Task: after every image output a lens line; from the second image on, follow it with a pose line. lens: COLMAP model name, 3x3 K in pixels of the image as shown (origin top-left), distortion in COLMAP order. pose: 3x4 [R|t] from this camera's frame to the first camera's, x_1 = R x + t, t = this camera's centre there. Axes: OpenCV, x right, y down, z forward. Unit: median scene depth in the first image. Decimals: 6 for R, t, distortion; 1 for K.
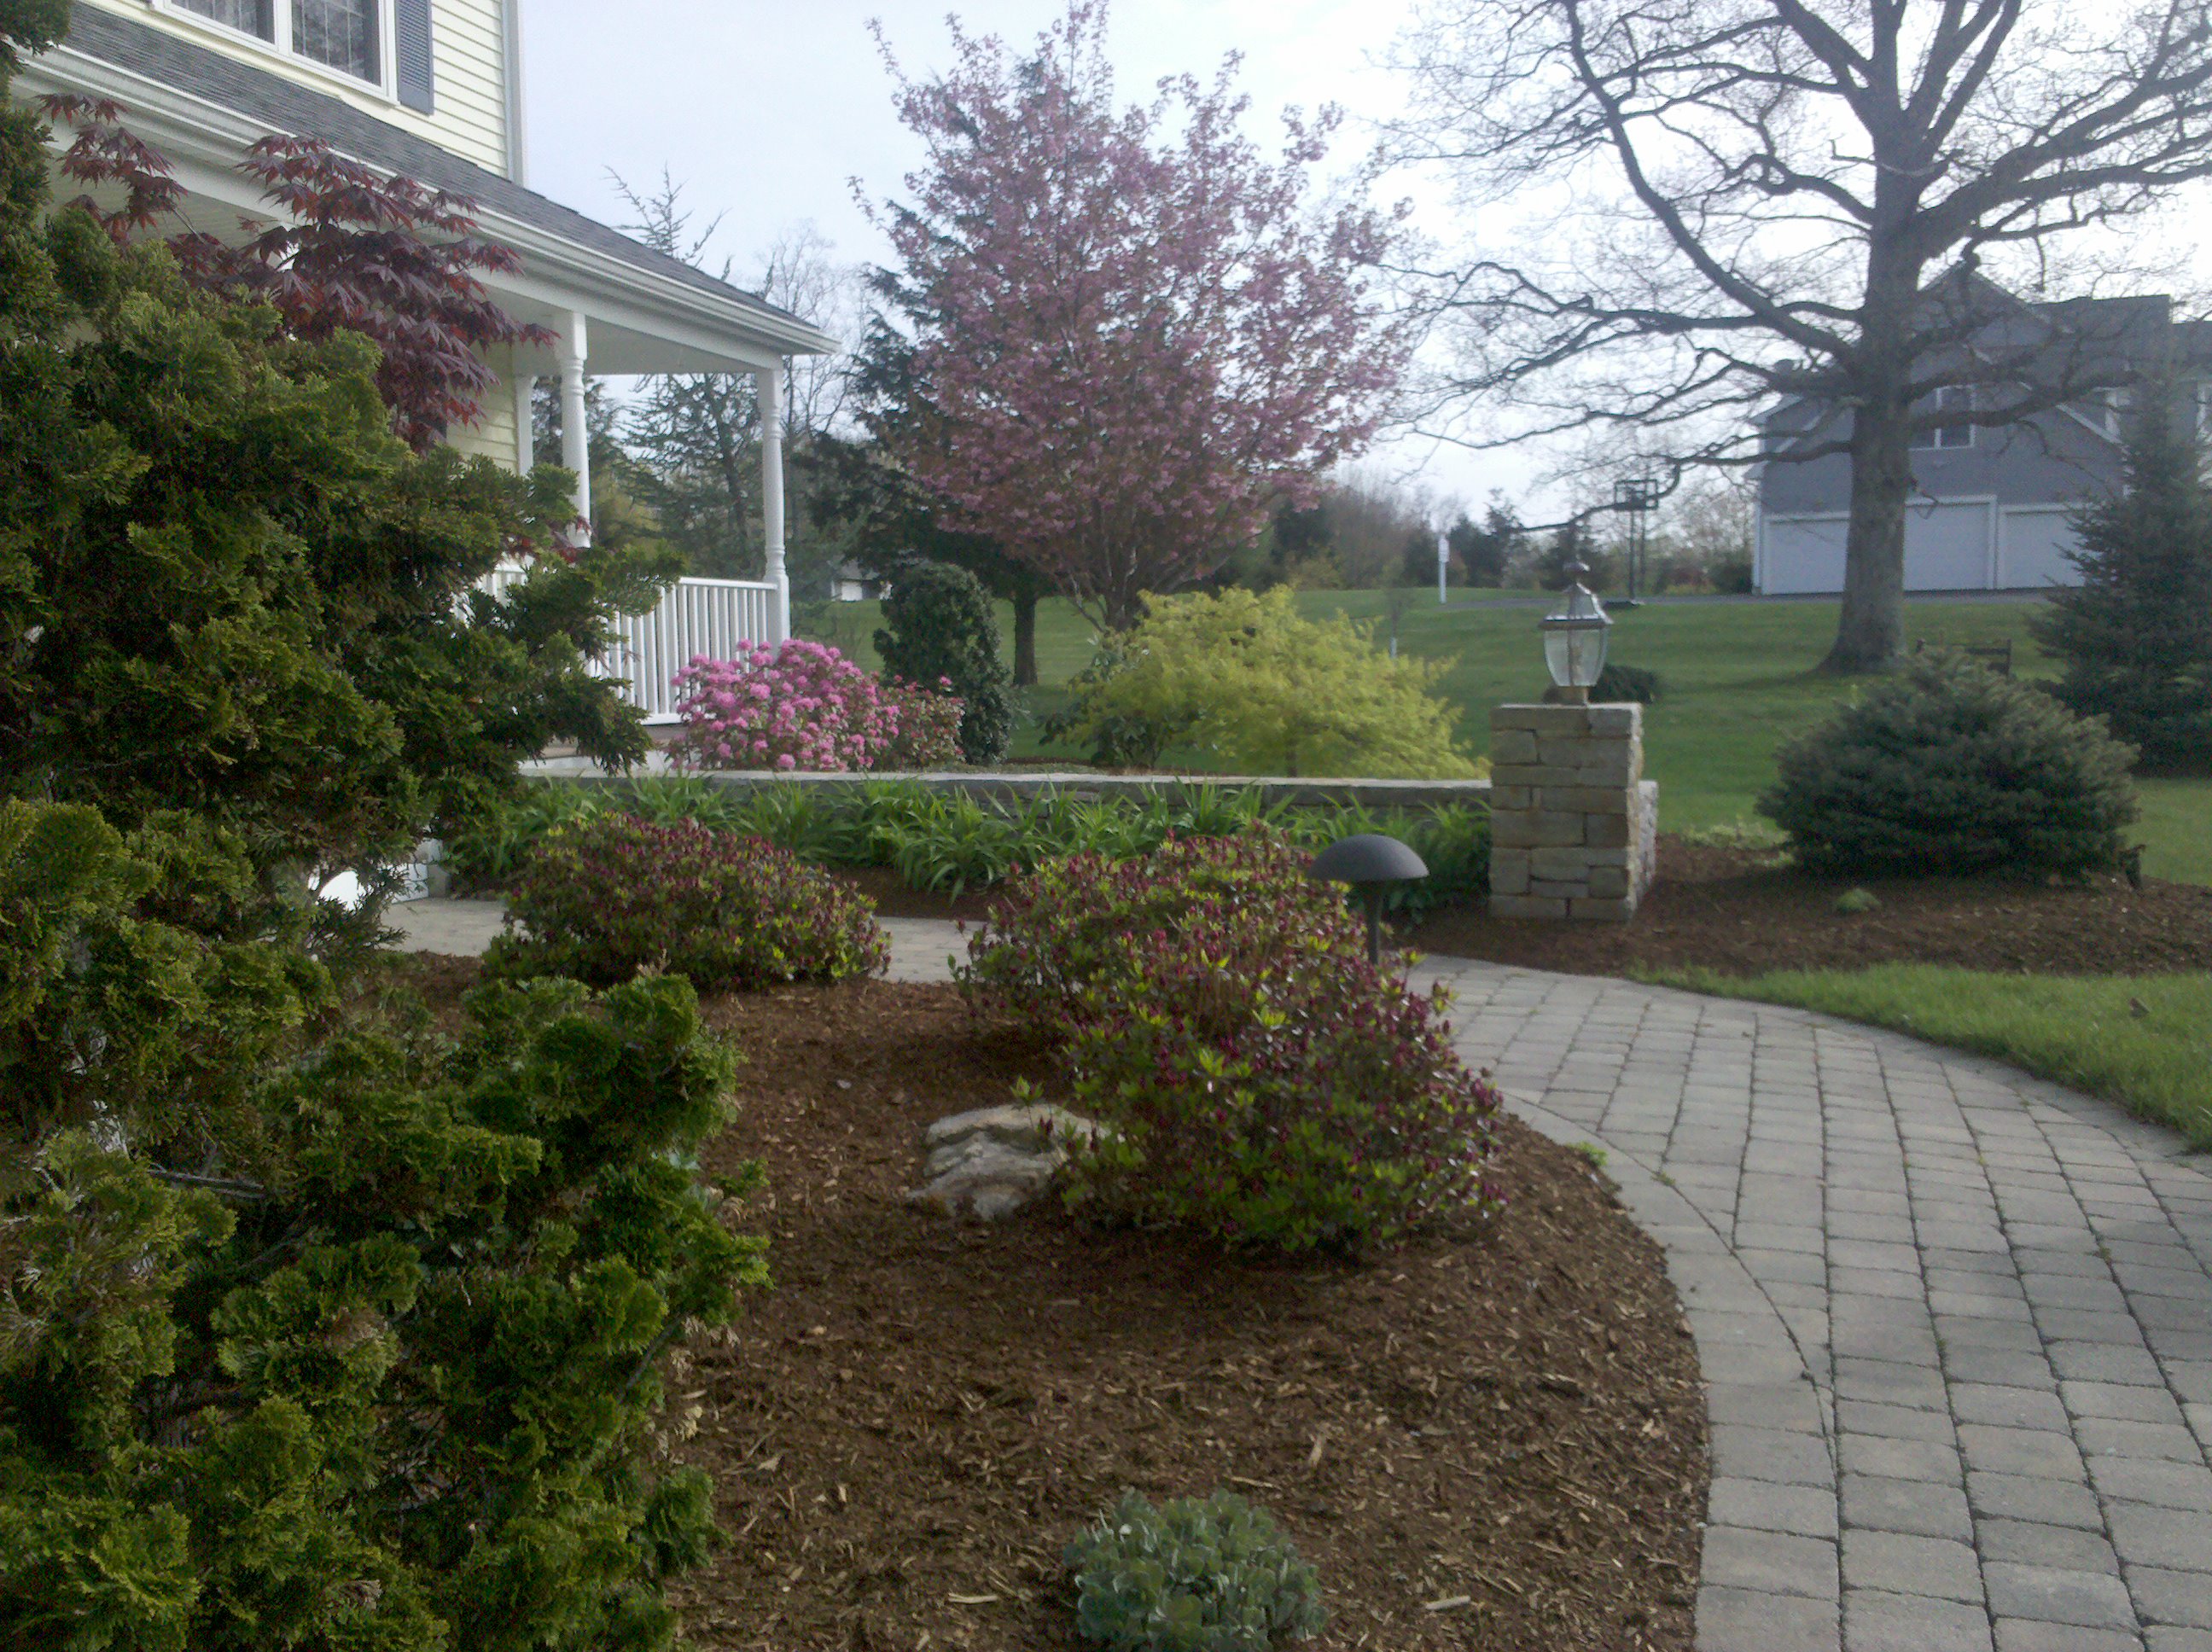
lens RADIAL K [[2155.7, 0, 1170.0], [0, 2155.7, 859.1], [0, 0, 1]] dist [0.019179, 0.000000]
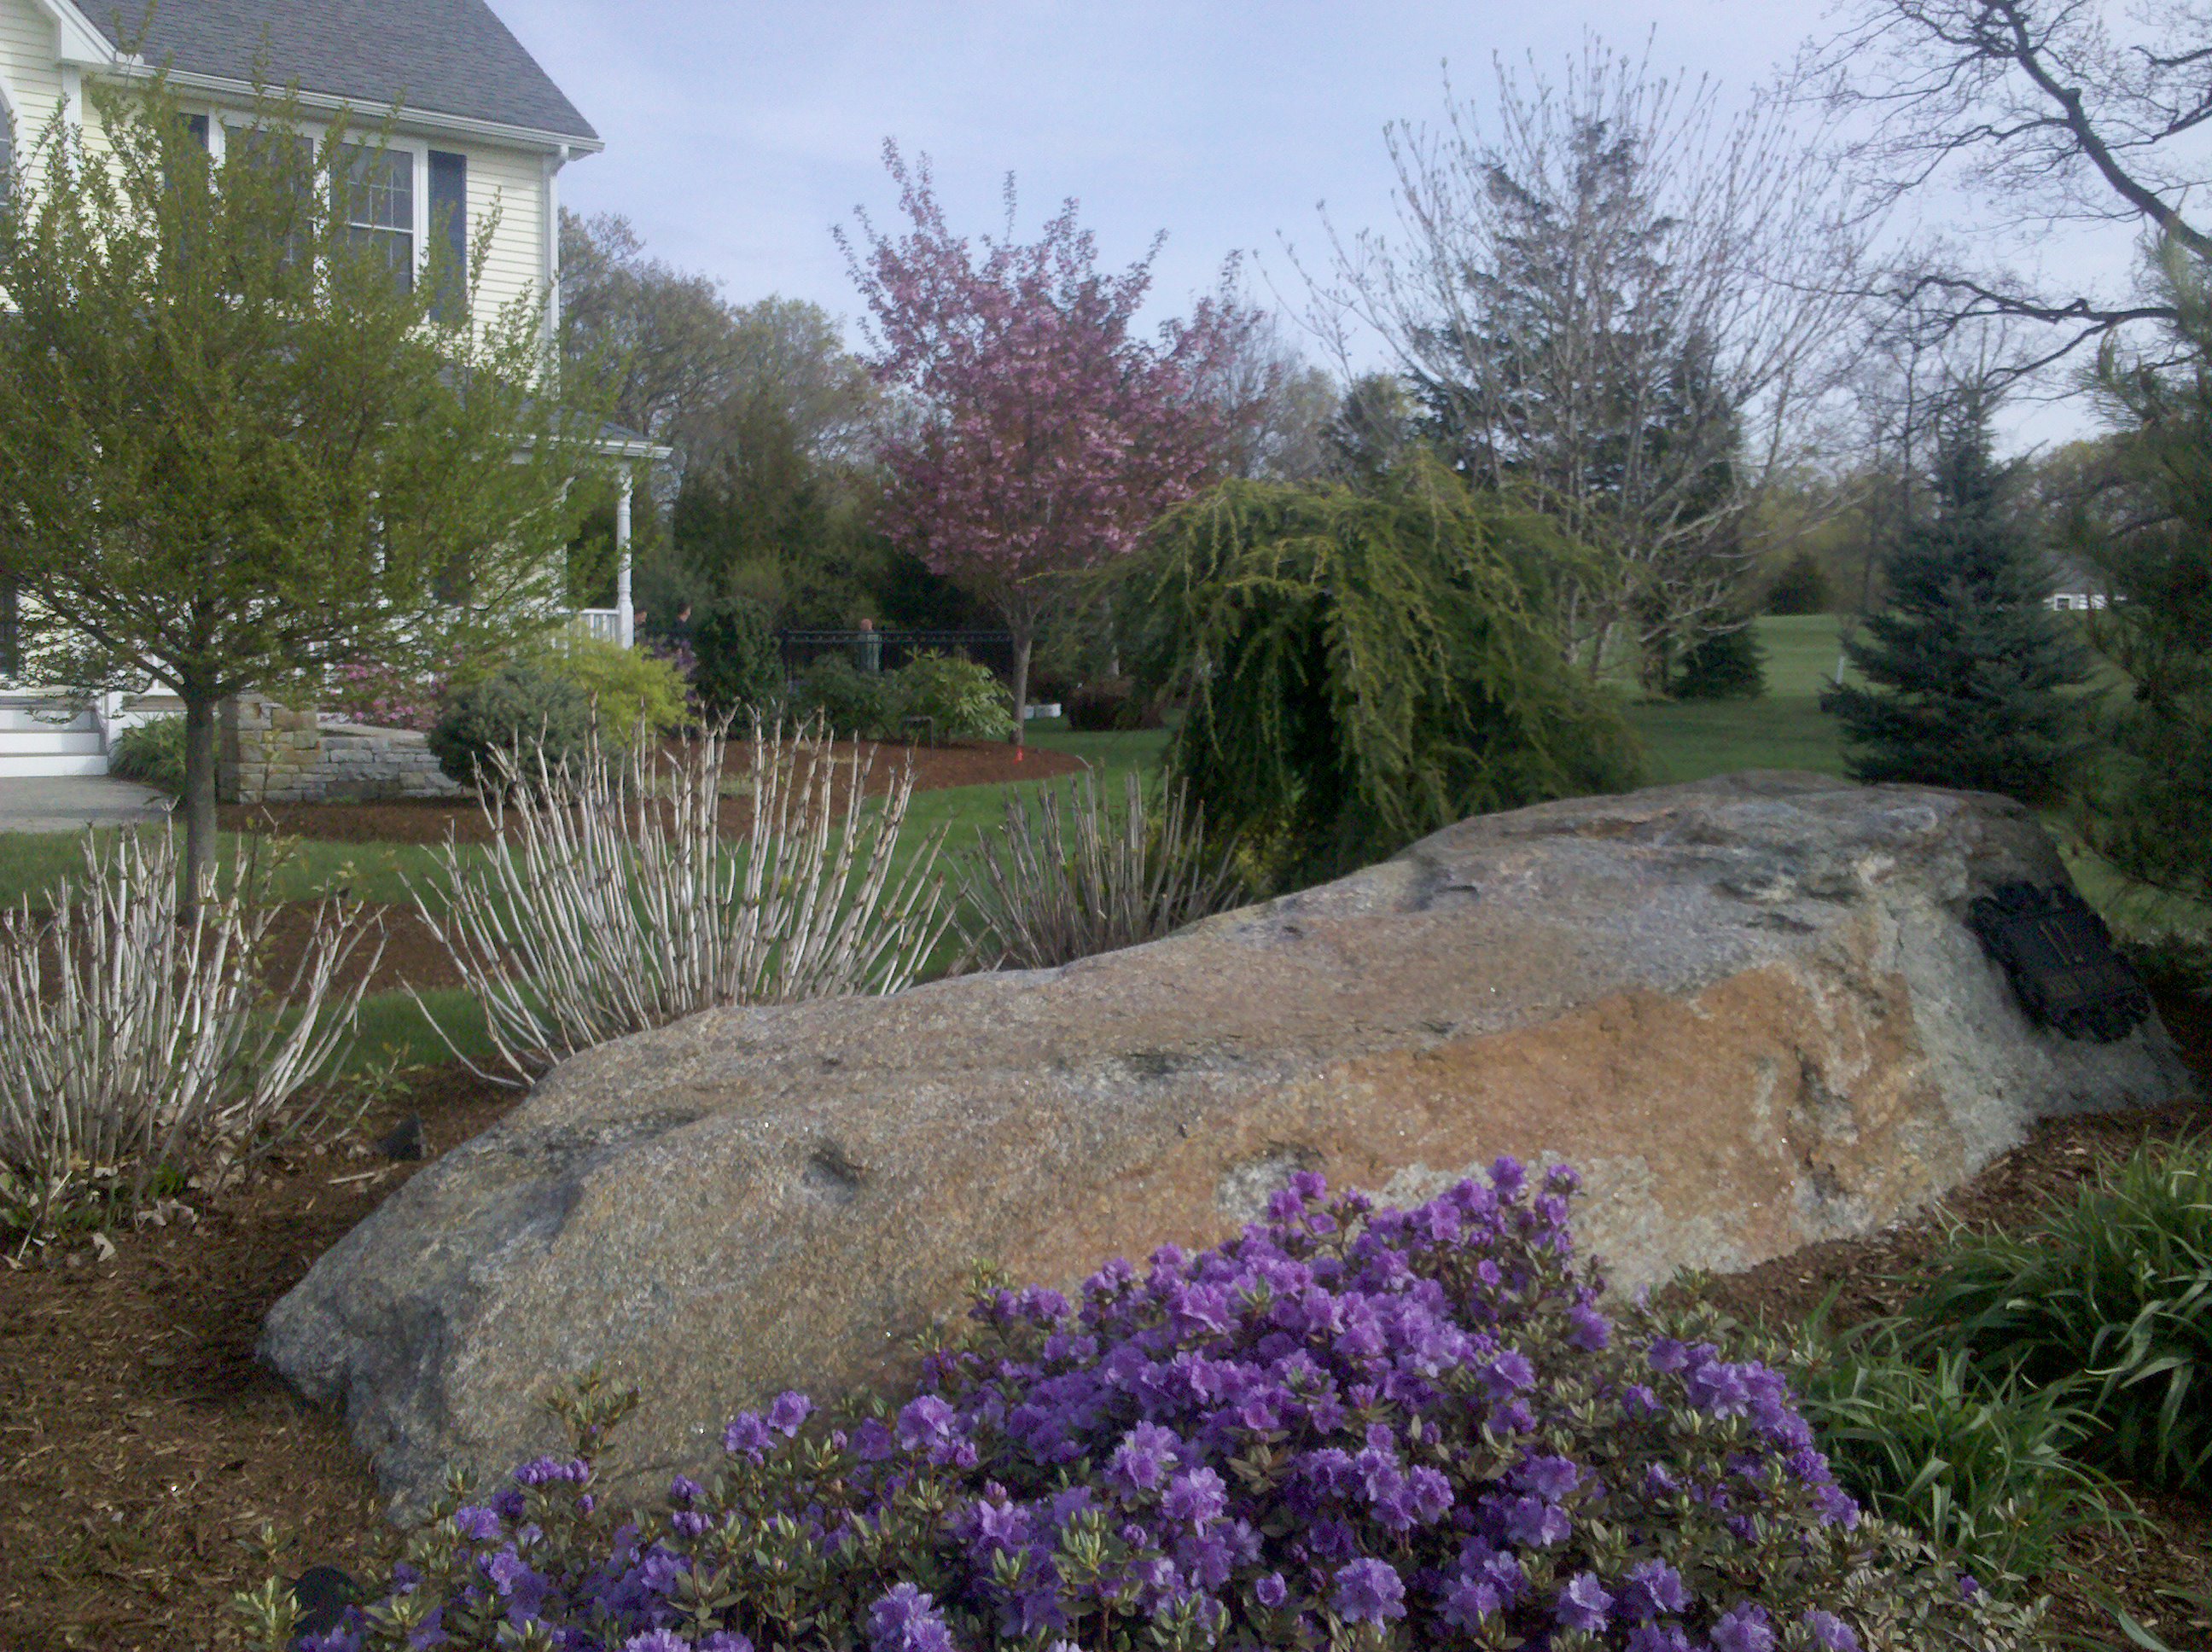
lens RADIAL K [[2155.7, 0, 1085.6], [0, 2155.7, 813.5], [0, 0, 1]] dist [0.019179, 0.000000]
pose [[0.779810, 0.061447, -0.622993, 0.470656], [-0.078146, 0.996942, 0.000513, -0.005491], [0.621119, 0.048284, 0.782227, 0.010874]]
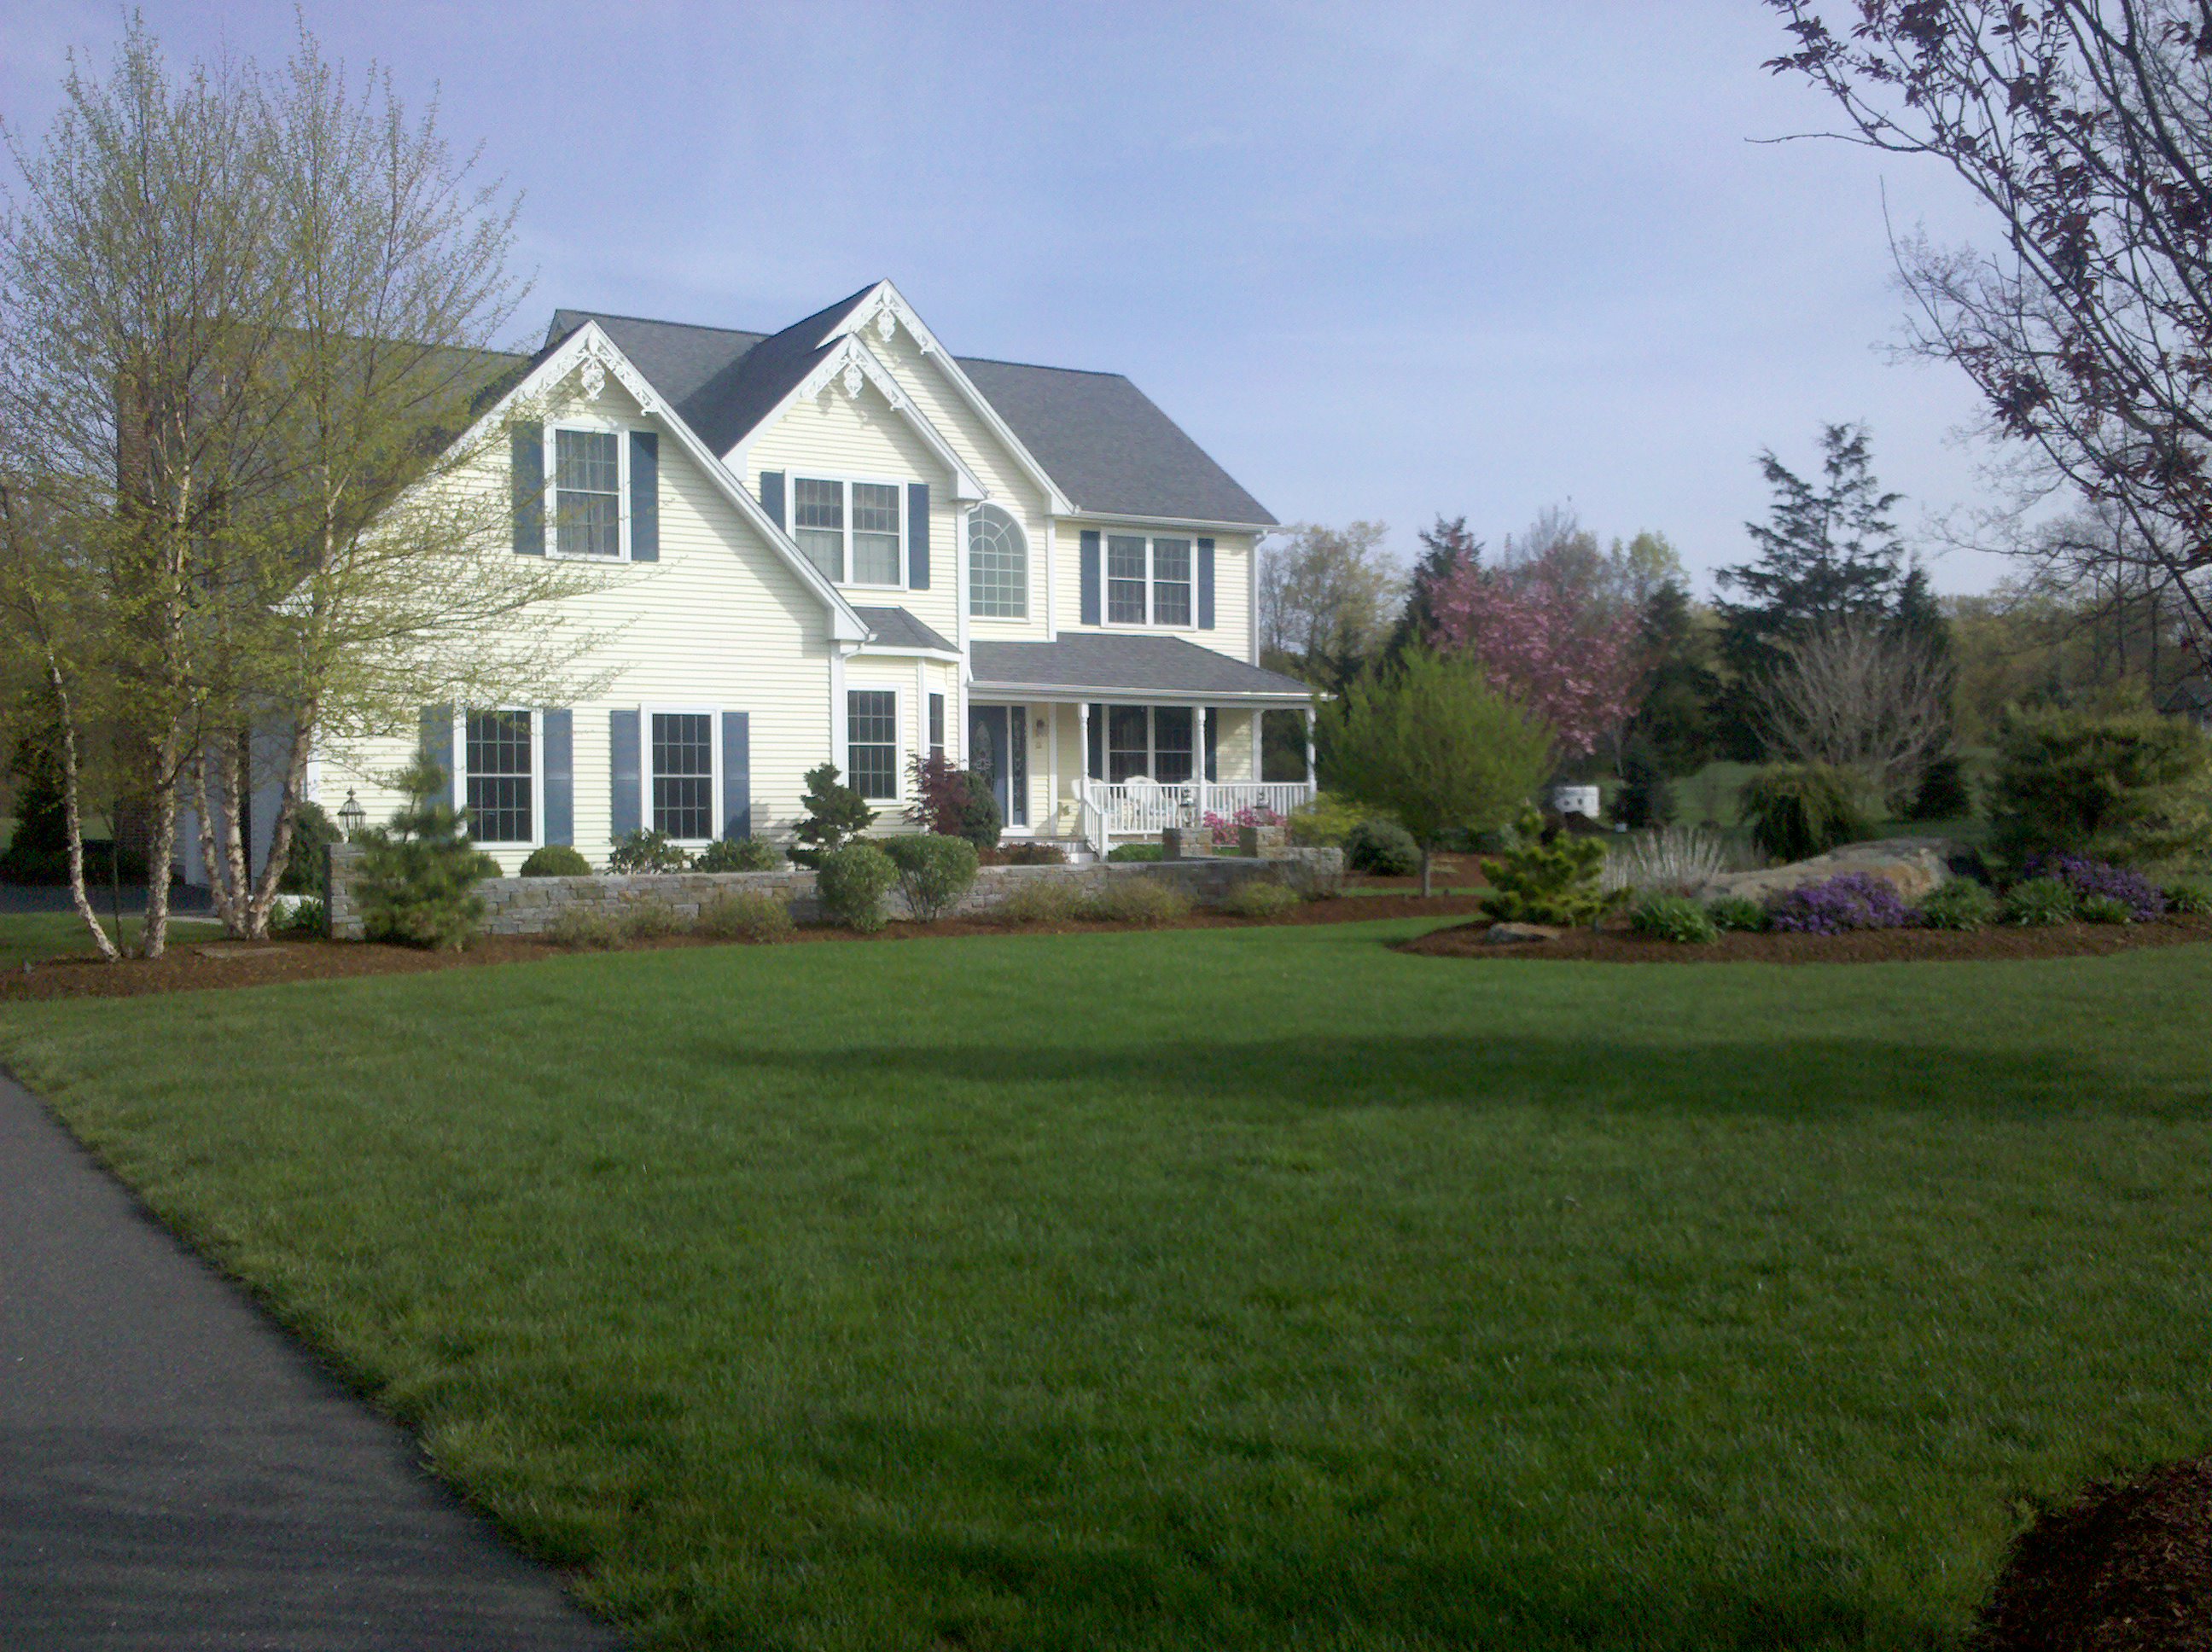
lens RADIAL K [[2155.7, 0, 1095.4], [0, 2155.7, 831.7], [0, 0, 1]] dist [0.019179, 0.000000]
pose [[0.713000, 0.011656, -0.701067, 0.726262], [-0.060023, 0.997206, -0.044465, 0.035450], [0.698590, 0.073784, 0.711708, -0.543506]]
